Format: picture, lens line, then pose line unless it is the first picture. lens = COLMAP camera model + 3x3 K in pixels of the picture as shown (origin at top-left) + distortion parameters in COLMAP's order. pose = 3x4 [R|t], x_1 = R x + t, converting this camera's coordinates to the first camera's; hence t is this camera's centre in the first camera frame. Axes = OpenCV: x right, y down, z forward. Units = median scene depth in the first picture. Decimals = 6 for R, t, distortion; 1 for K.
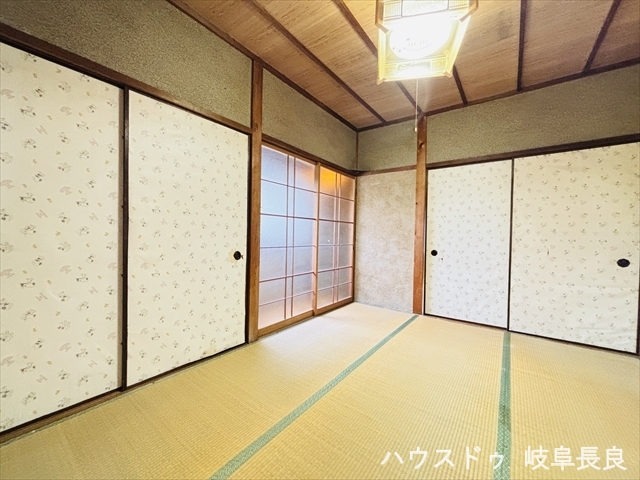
lens RADIAL K [[259.1, 0, 320.0], [0, 259.1, 240.0], [0, 0, 1]] dist [0.002594, -0.000140]
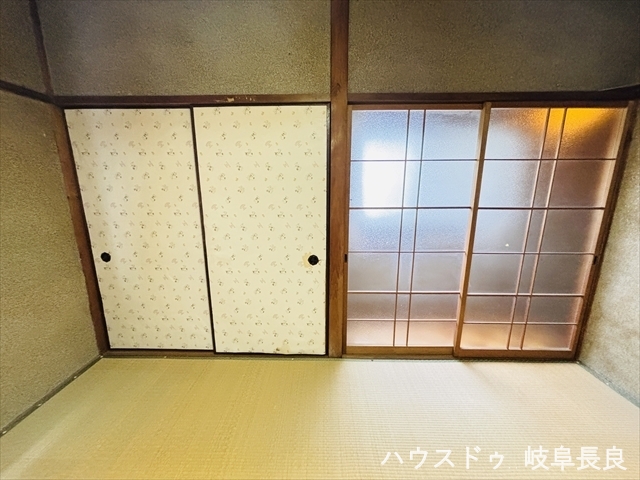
lens RADIAL K [[259.1, 0, 320.0], [0, 259.1, 240.0], [0, 0, 1]] dist [0.002594, -0.000140]
pose [[0.576050, 0.147967, -0.803910, 0.366340], [-0.002447, 0.983788, 0.179321, -0.156402], [0.817411, -0.101331, 0.567073, 0.522442]]
